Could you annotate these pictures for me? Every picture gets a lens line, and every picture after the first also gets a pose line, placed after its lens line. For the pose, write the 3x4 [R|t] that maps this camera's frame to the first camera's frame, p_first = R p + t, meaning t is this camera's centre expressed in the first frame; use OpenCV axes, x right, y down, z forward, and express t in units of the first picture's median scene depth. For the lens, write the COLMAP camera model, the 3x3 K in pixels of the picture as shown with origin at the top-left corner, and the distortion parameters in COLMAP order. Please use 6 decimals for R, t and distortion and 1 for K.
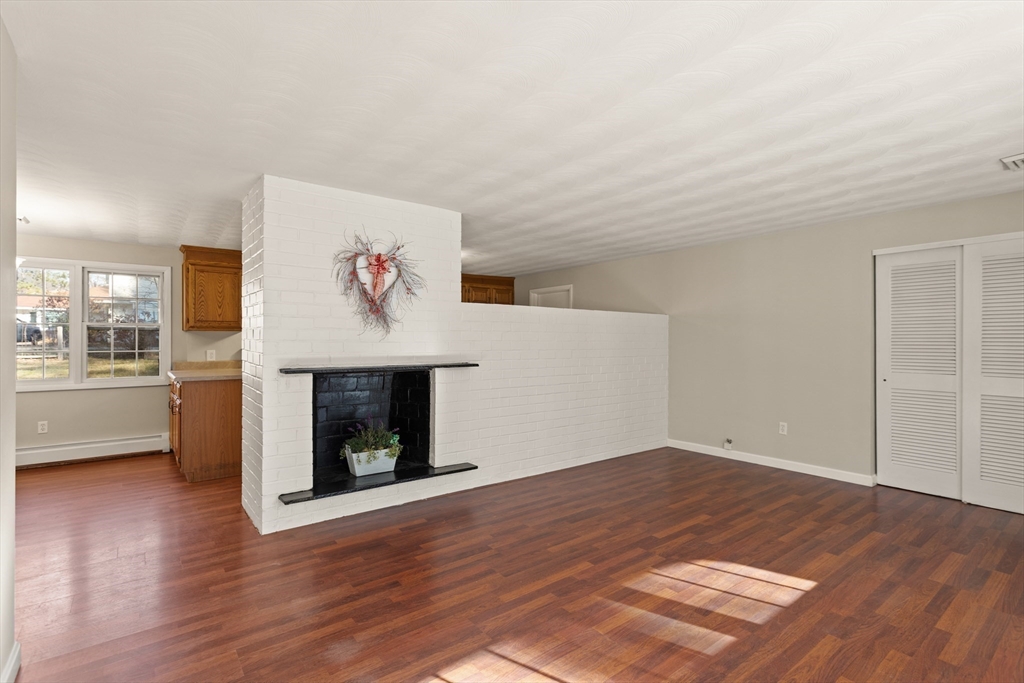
lens RADIAL K [[487.0, 0, 508.5], [0, 487.0, 335.8], [0, 0, 1]] dist [0.003735, 0.001307]
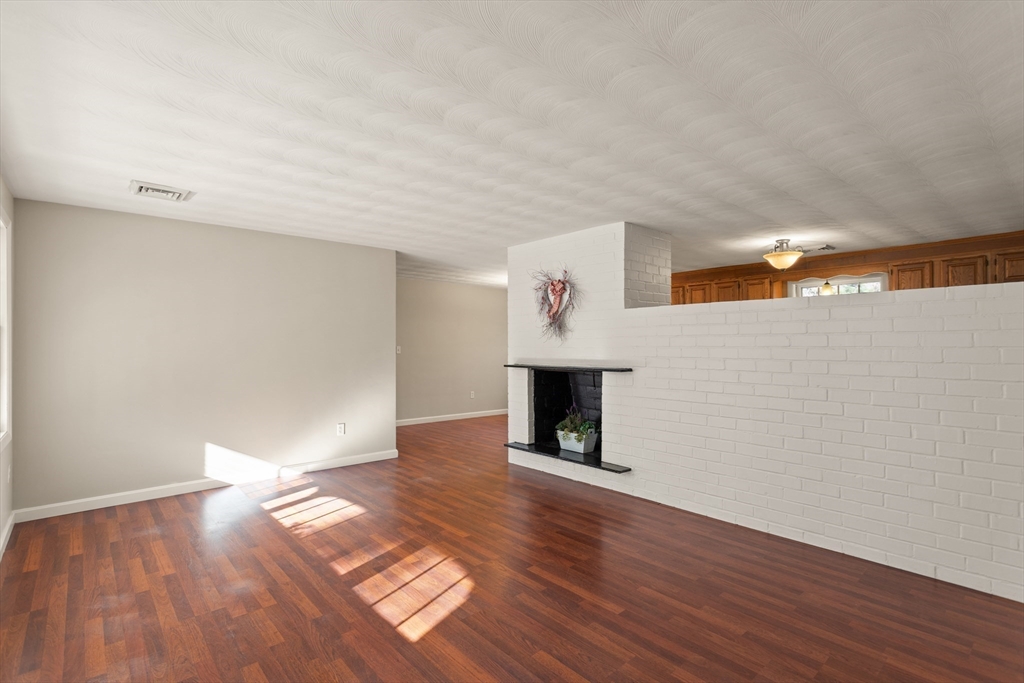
lens RADIAL K [[487.0, 0, 502.7], [0, 487.0, 341.6], [0, 0, 1]] dist [0.003735, 0.001307]
pose [[0.052822, -0.012236, -0.998529, 1.175207], [0.012883, 0.999850, -0.011570, 0.010948], [0.998521, -0.012253, 0.052972, 0.895812]]
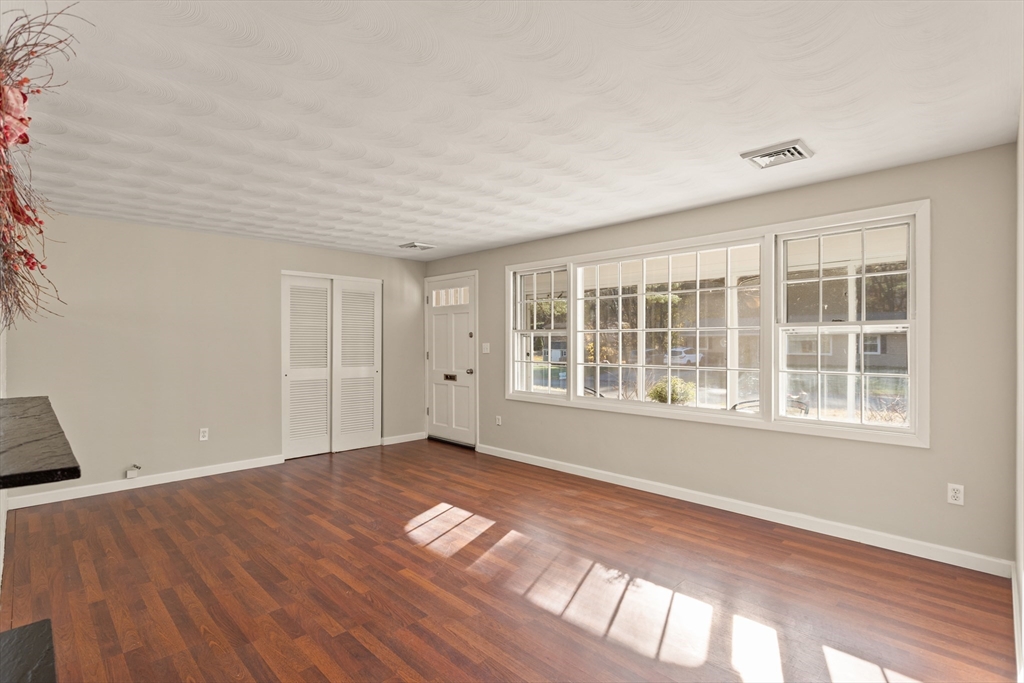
lens RADIAL K [[487.0, 0, 510.9], [0, 487.0, 347.3], [0, 0, 1]] dist [0.003735, 0.001307]
pose [[-0.130181, -0.007265, 0.991464, -0.725636], [-0.009732, 0.999934, 0.006049, 0.007432], [-0.991442, -0.008861, -0.130243, 0.796184]]
